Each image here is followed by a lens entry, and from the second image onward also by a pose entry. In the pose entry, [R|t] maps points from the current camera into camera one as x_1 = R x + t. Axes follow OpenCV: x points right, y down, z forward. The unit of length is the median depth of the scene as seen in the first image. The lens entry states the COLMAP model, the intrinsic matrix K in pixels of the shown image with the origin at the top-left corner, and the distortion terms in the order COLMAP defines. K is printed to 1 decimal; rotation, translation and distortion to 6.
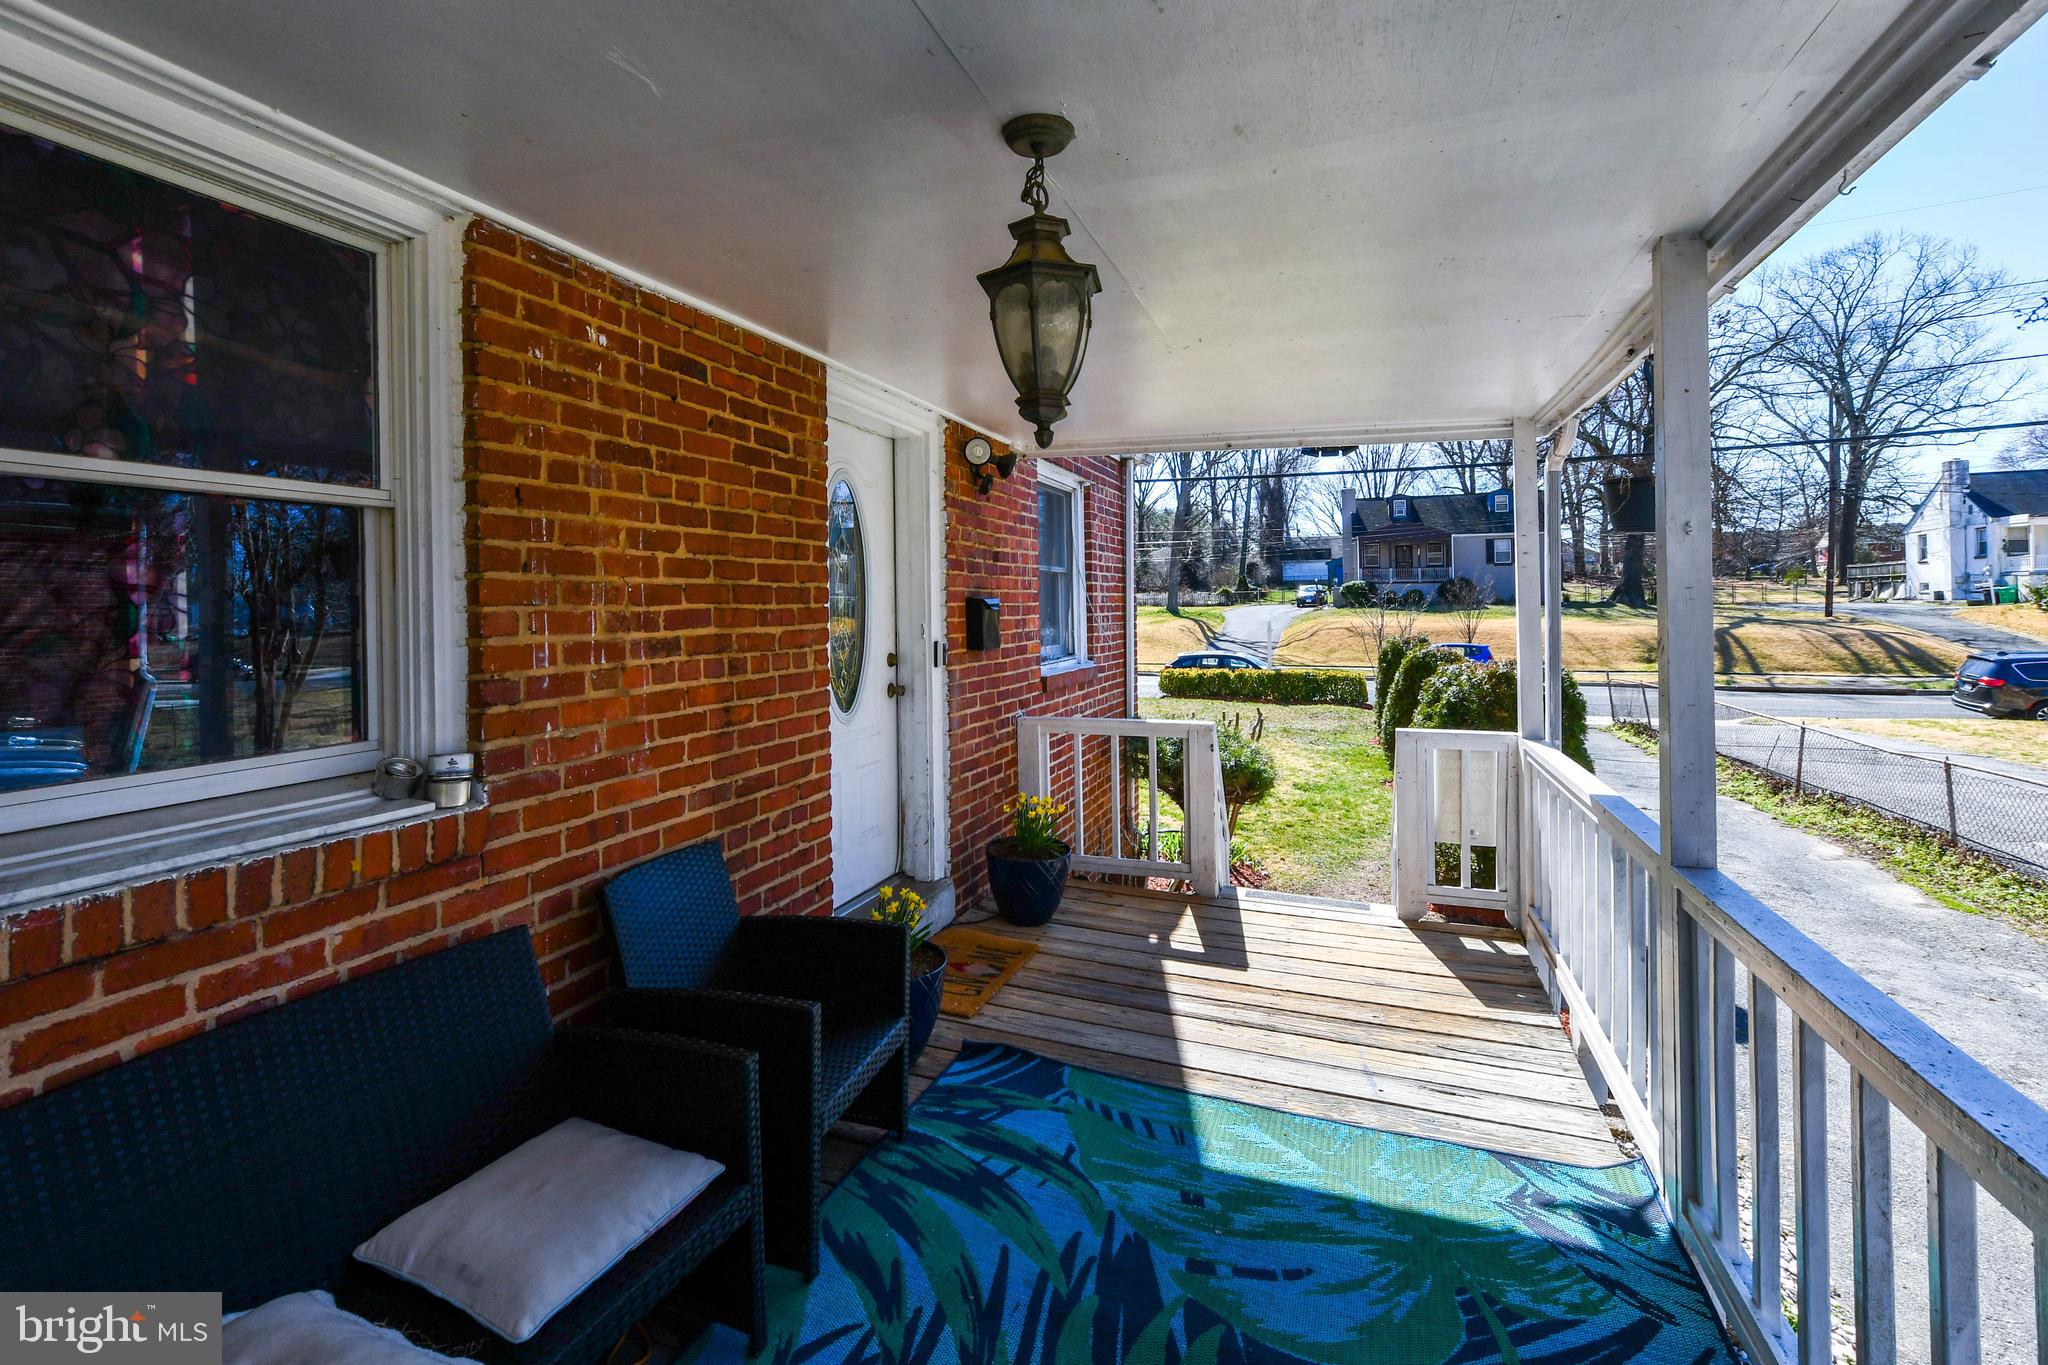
lens RADIAL K [[936.2, 0, 1012.8], [0, 936.2, 604.5], [0, 0, 1]] dist [-0.002038, 0.000125]
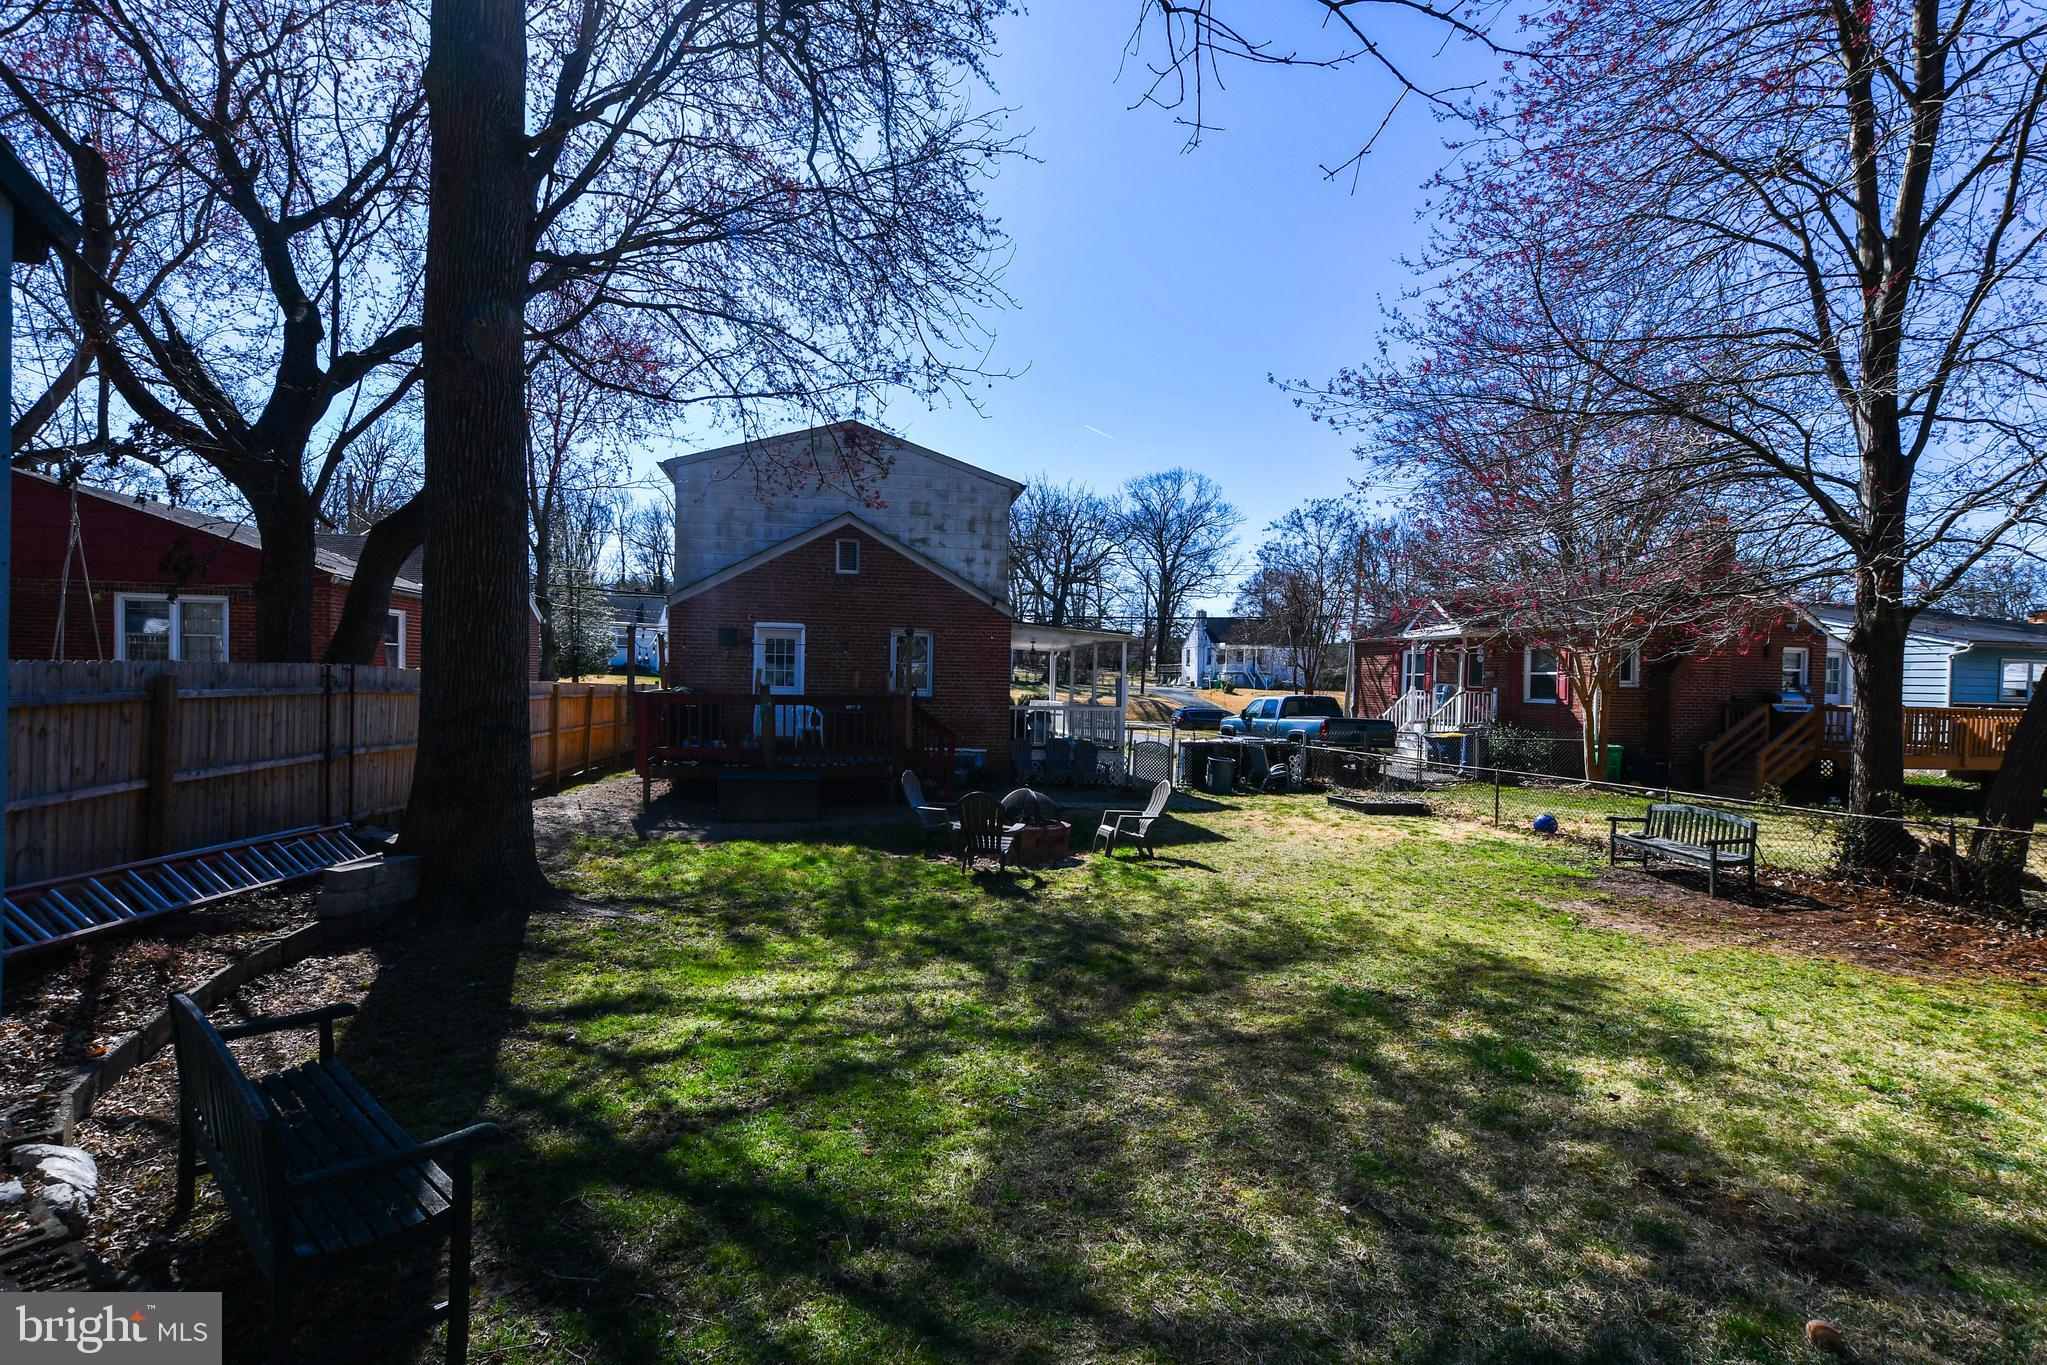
lens RADIAL K [[914.9, 0, 1023.8], [0, 914.9, 670.9], [0, 0, 1]] dist [-0.009782, 0.000714]
pose [[0.849188, 0.033380, 0.527035, -0.225823], [-0.029196, 0.999441, -0.016259, 0.004059], [-0.527283, -0.001580, 0.849688, -0.335162]]
